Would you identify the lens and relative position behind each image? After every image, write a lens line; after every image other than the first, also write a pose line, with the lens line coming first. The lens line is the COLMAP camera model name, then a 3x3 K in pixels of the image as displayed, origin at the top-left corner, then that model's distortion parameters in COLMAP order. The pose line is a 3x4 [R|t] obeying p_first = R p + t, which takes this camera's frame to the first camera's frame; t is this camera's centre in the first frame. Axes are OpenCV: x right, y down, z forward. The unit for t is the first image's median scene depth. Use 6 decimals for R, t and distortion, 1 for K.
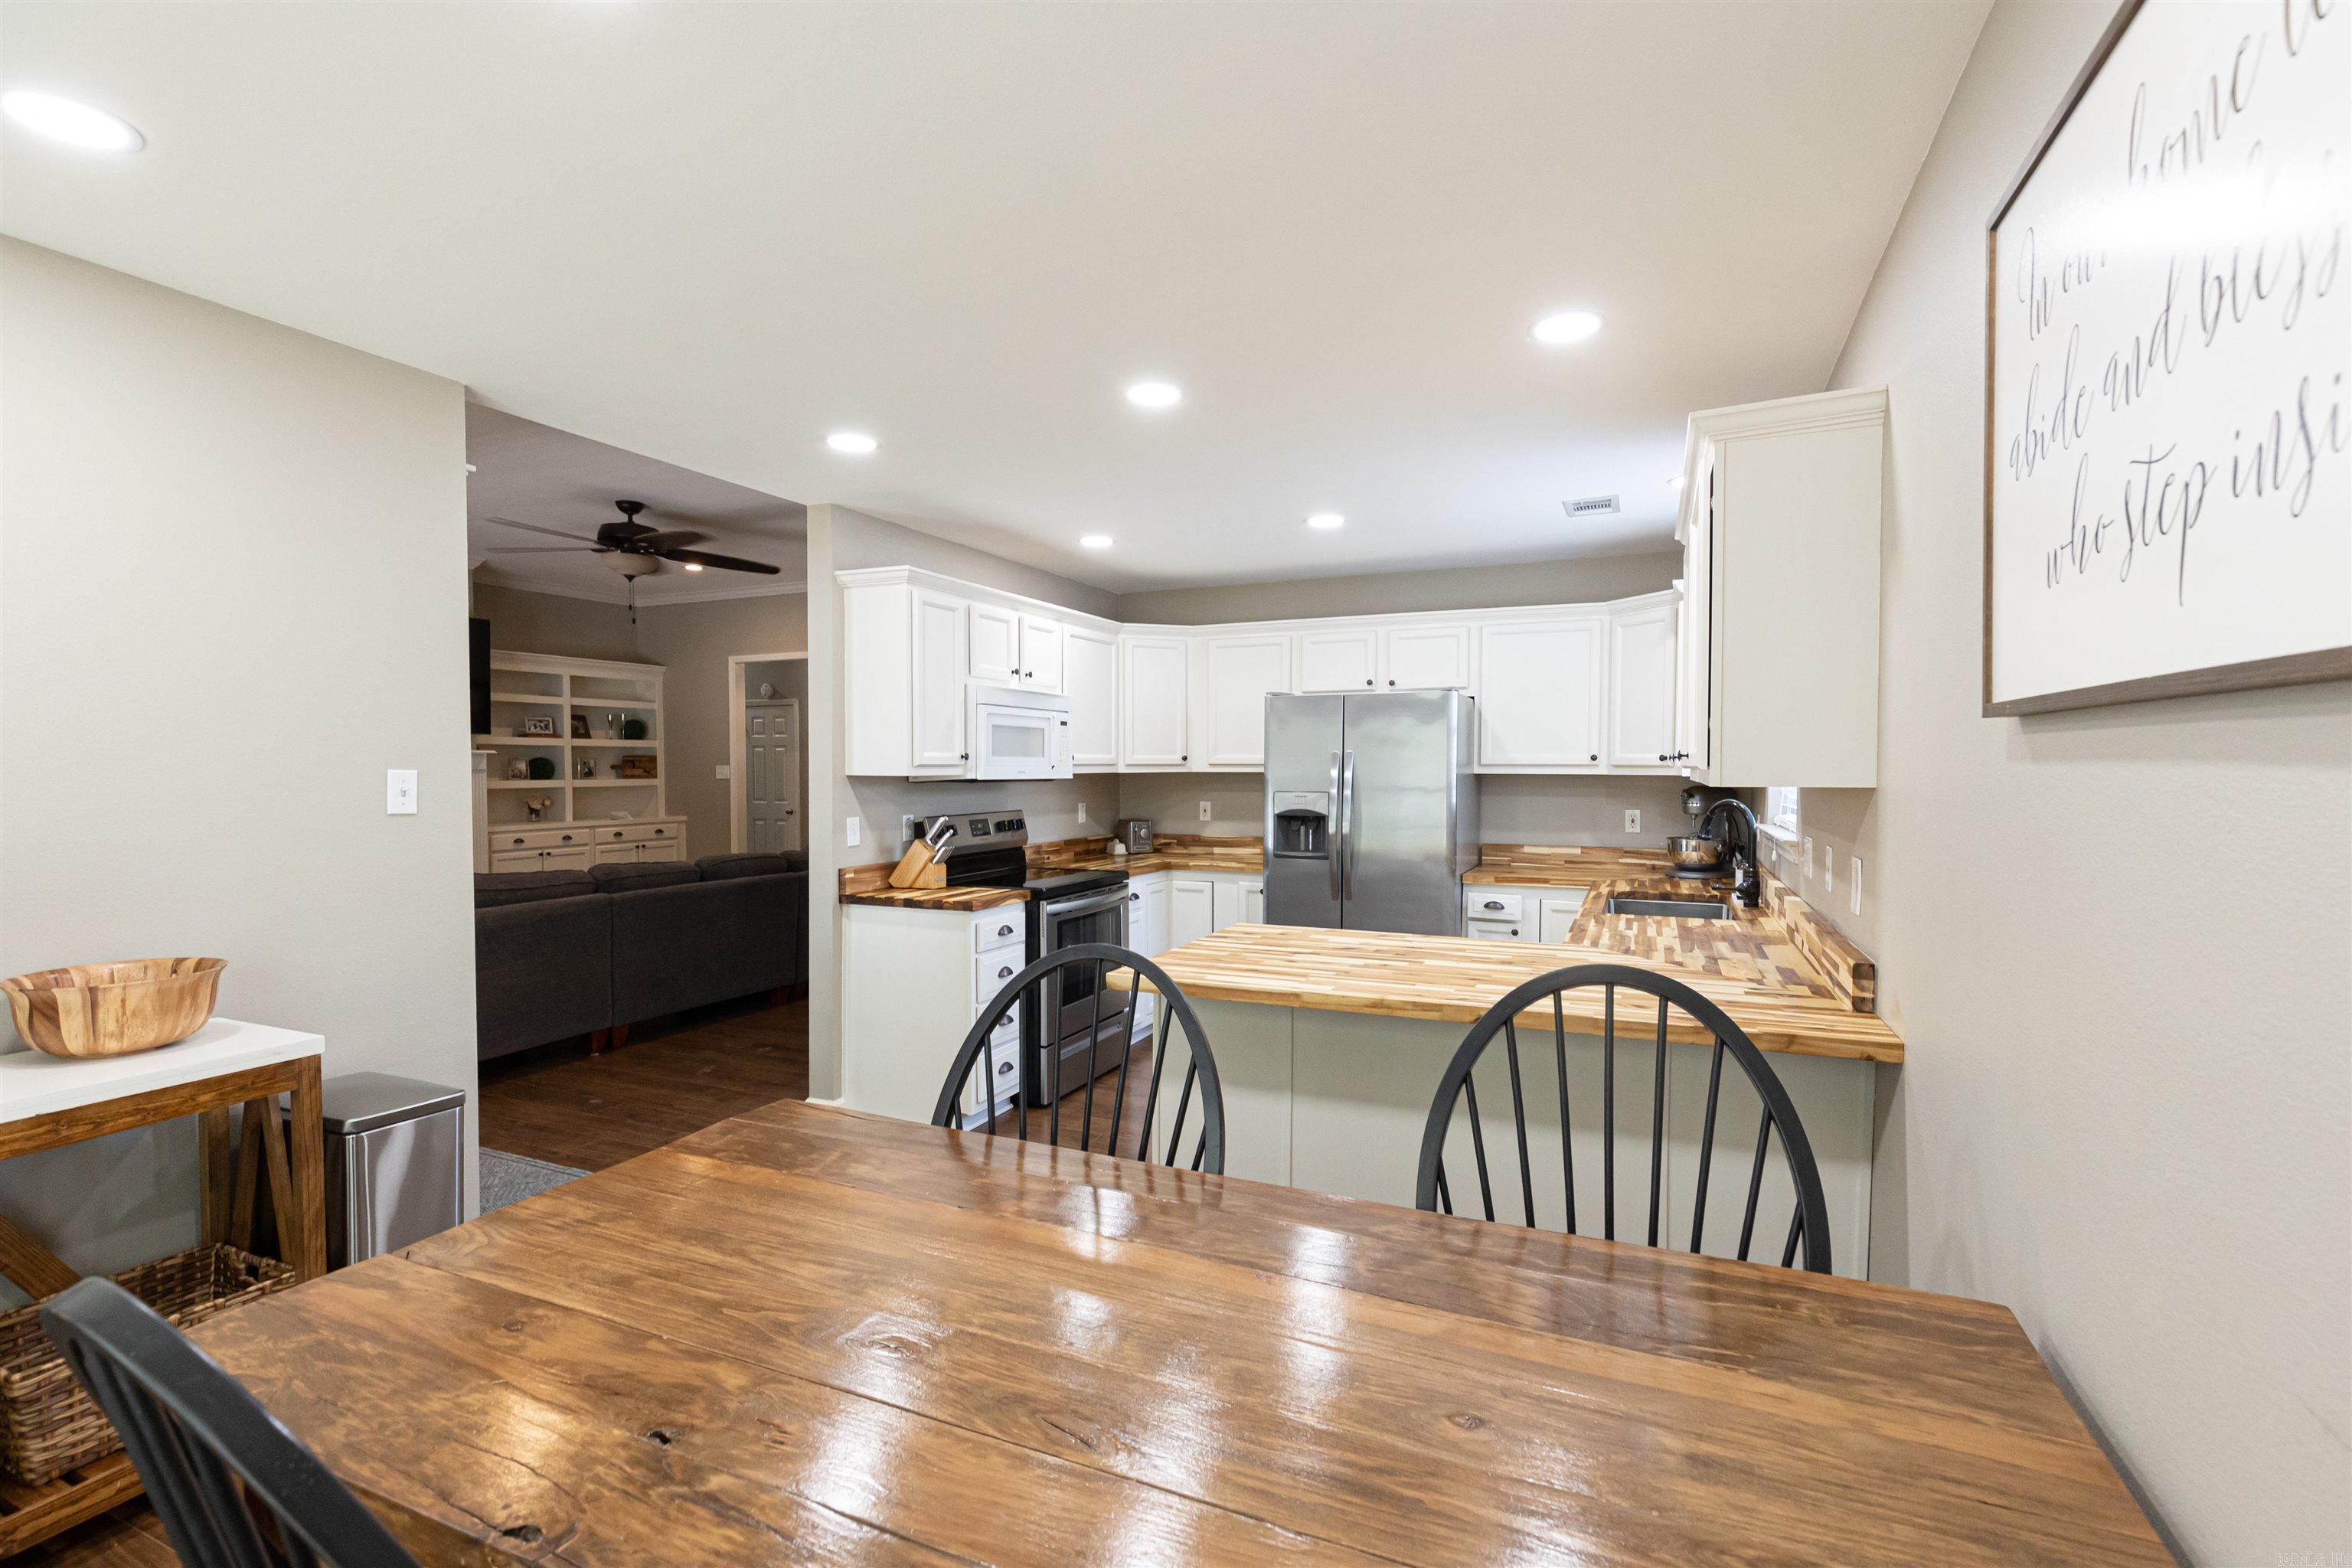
lens RADIAL K [[1055.5, 0, 1181.6], [0, 1055.5, 790.5], [0, 0, 1]] dist [0.008099, -0.001255]
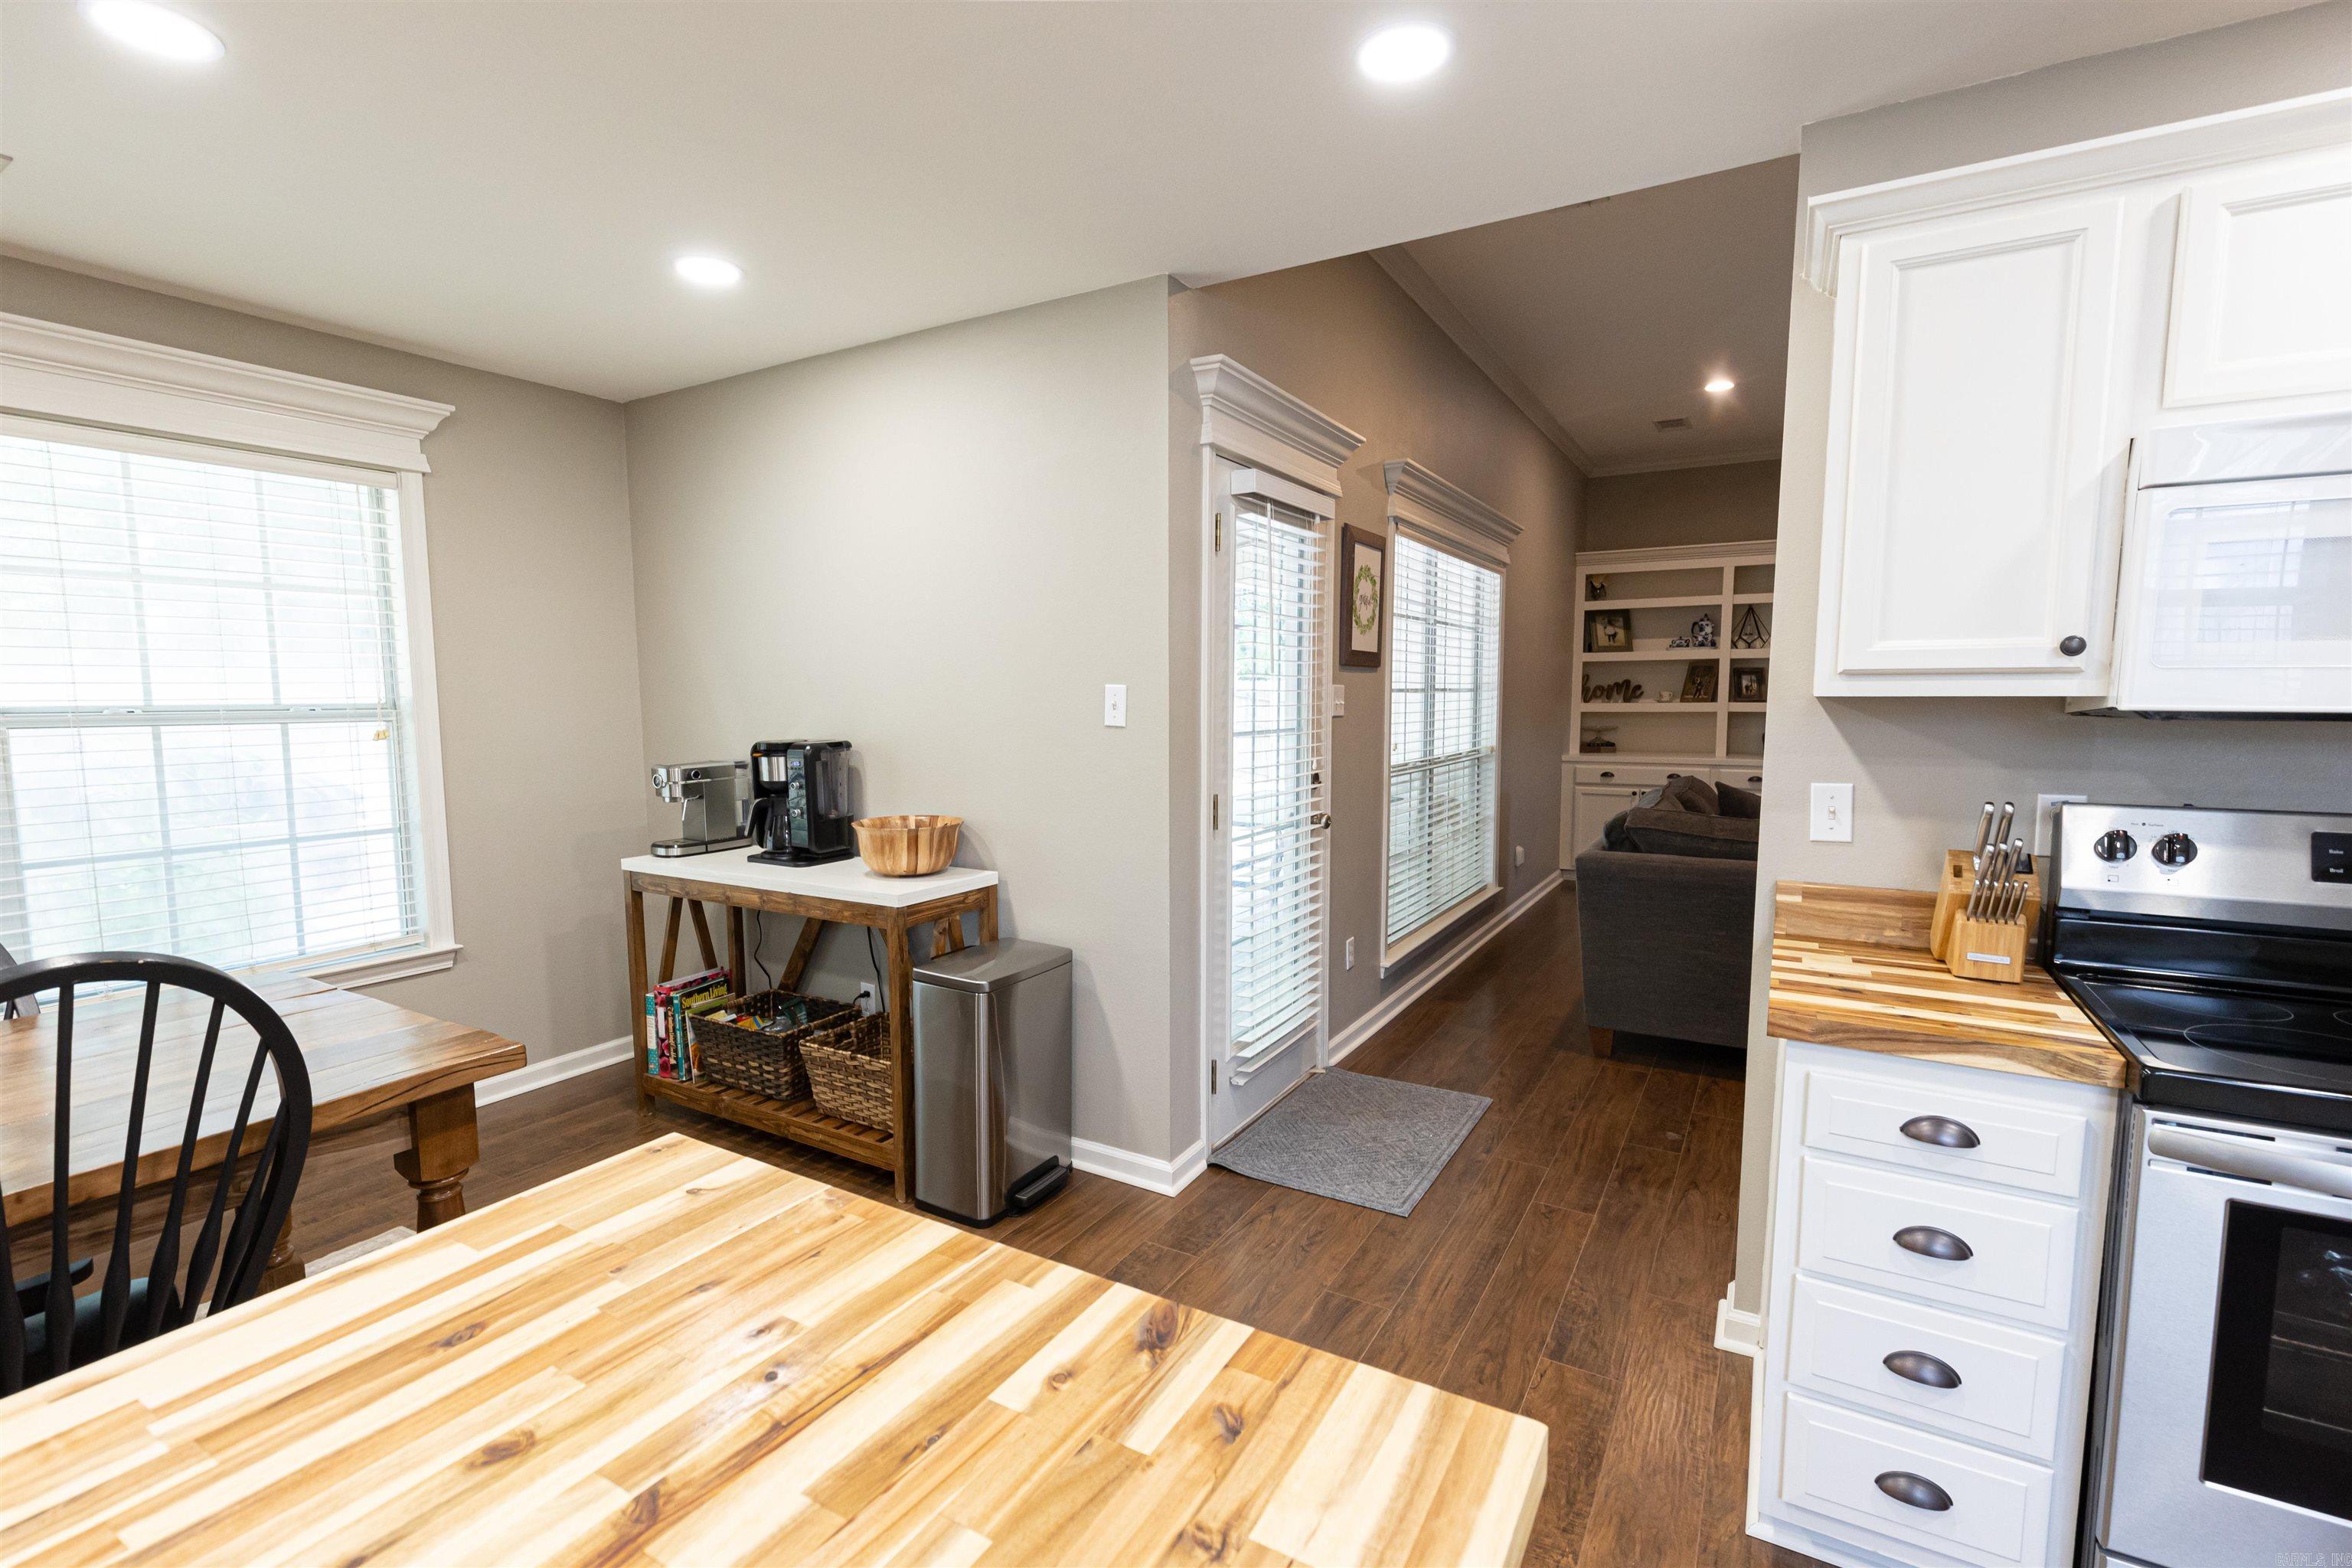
lens RADIAL K [[1055.5, 0, 1176.9], [0, 1055.5, 789.6], [0, 0, 1]] dist [0.008099, -0.001255]
pose [[-0.106873, 0.095159, -0.989709, 0.145185], [-0.021119, 0.994968, 0.097945, -0.009170], [0.994048, 0.031369, -0.104325, 0.551109]]
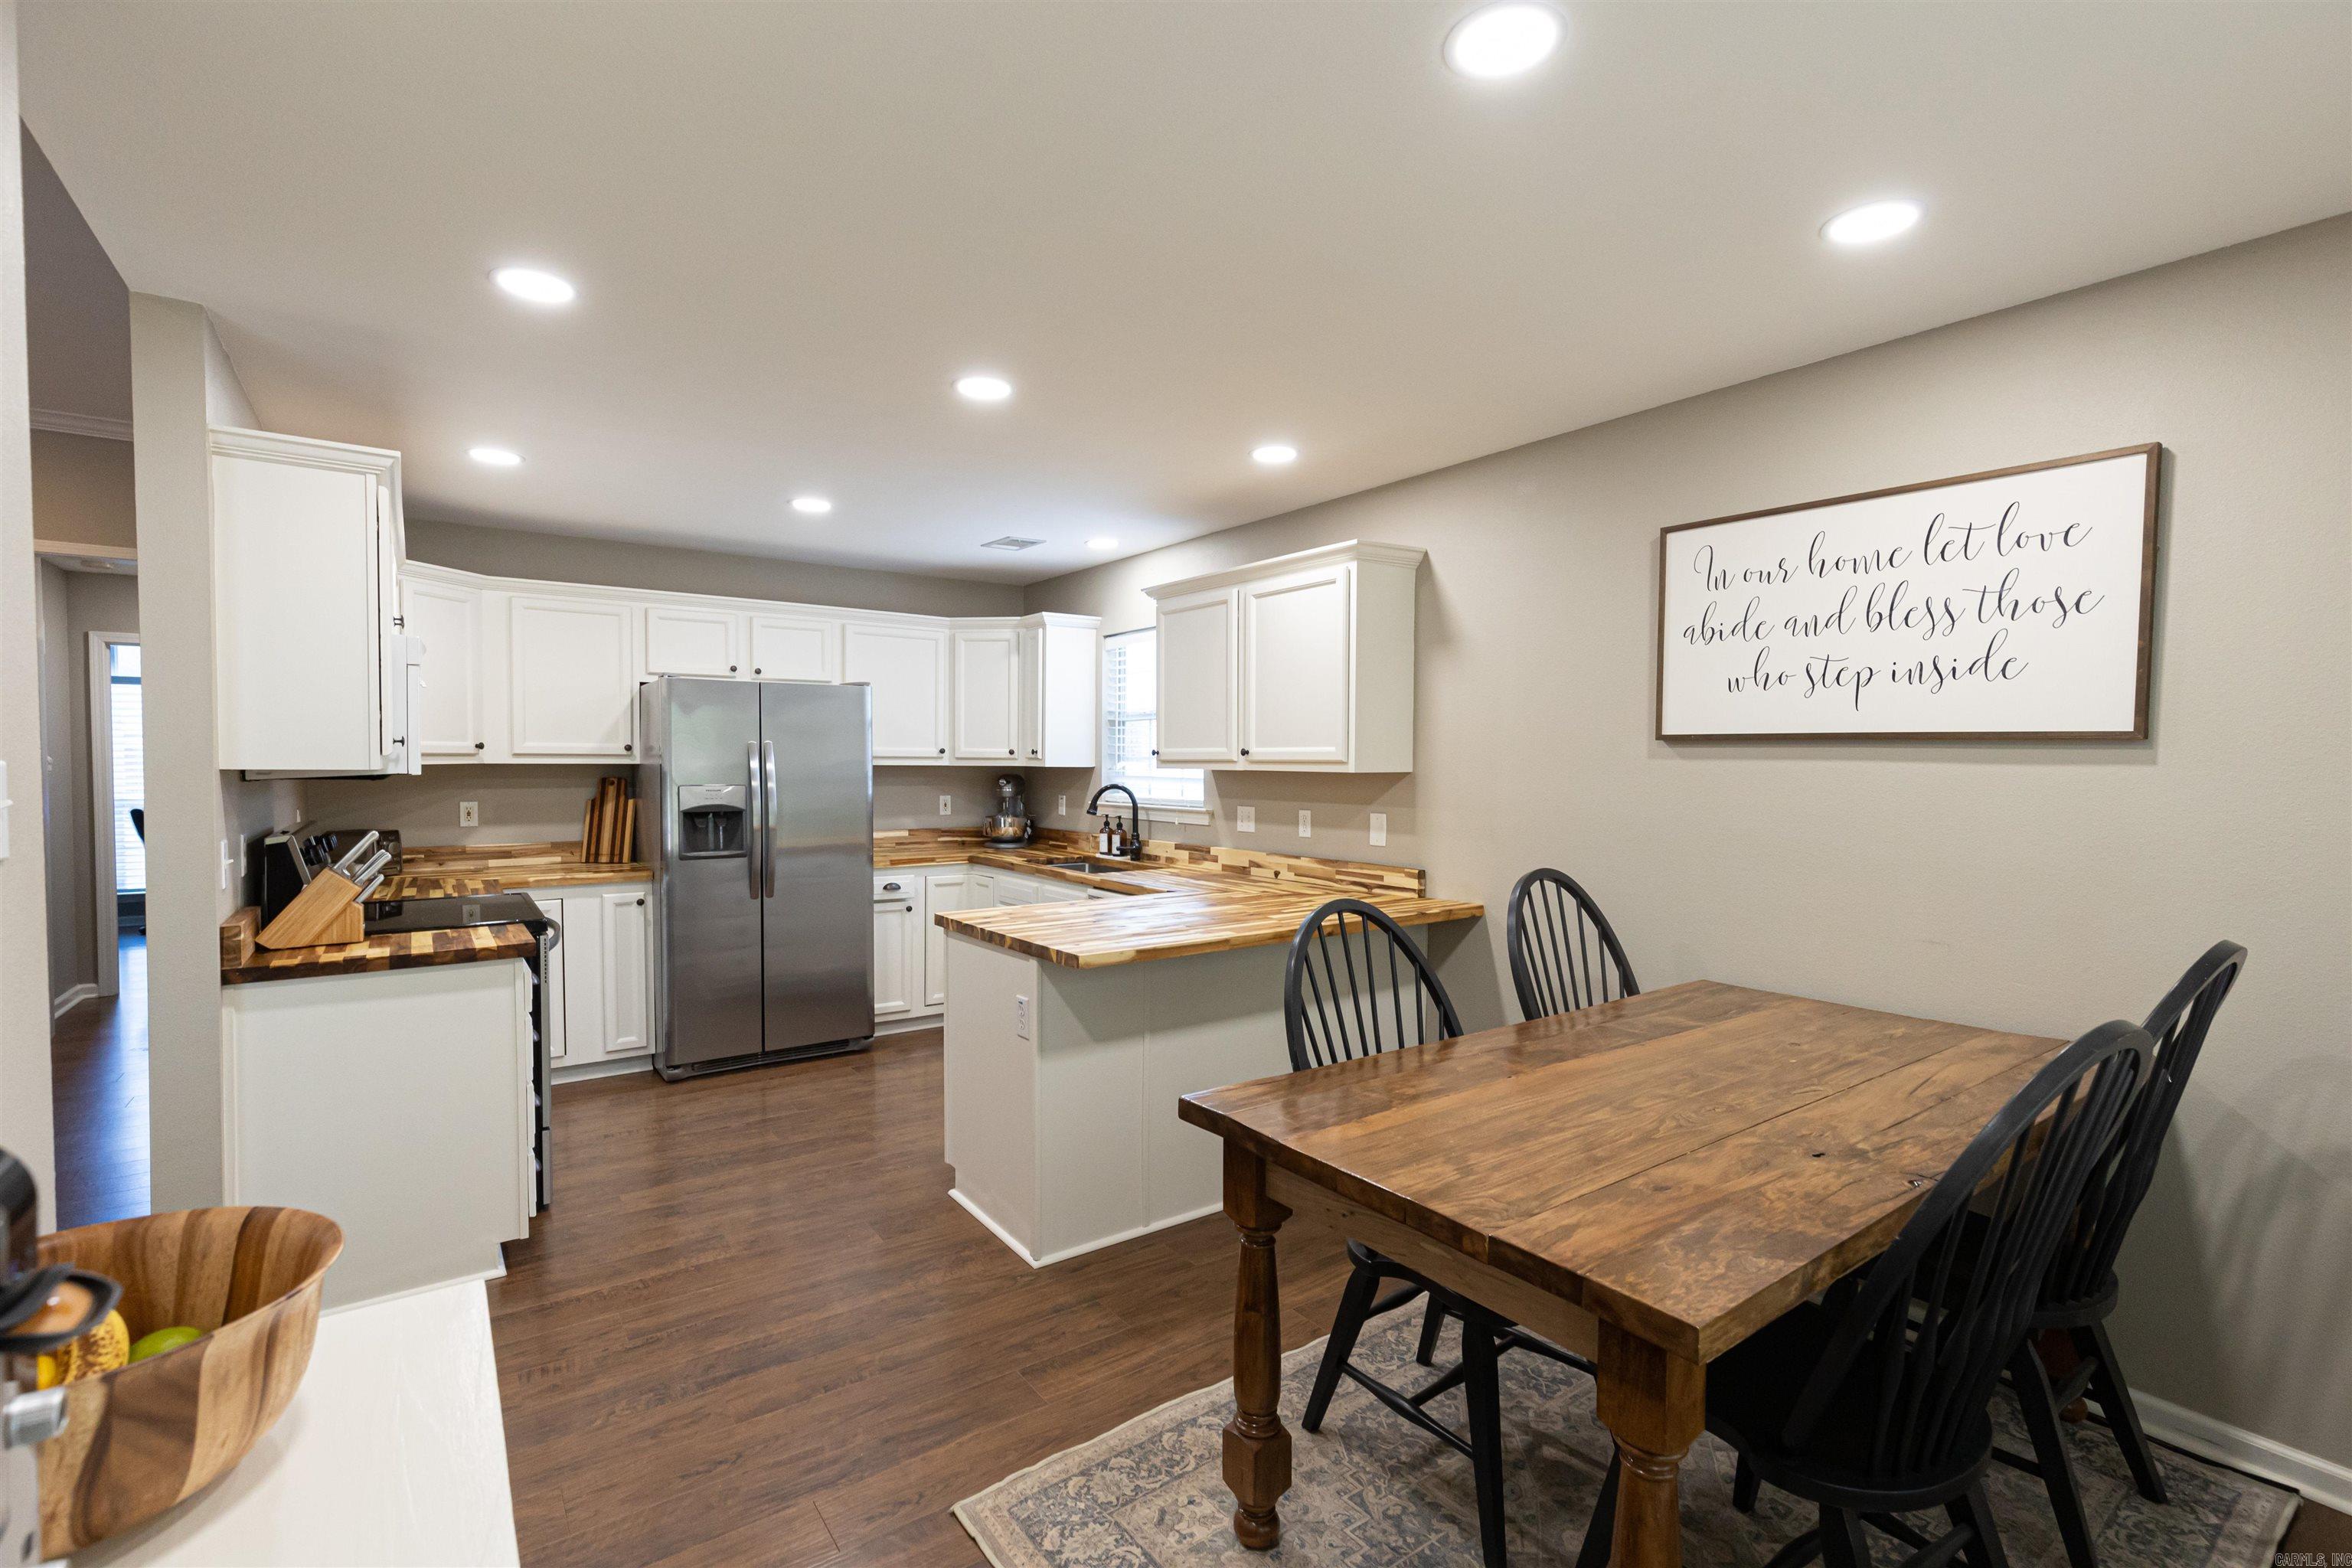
lens RADIAL K [[1055.5, 0, 1166.1], [0, 1055.5, 787.6], [0, 0, 1]] dist [0.008099, -0.001255]
pose [[0.504639, -0.020371, 0.863090, -0.412654], [0.015646, 0.999773, 0.014449, -0.003324], [-0.863189, 0.006213, 0.504843, 0.174035]]
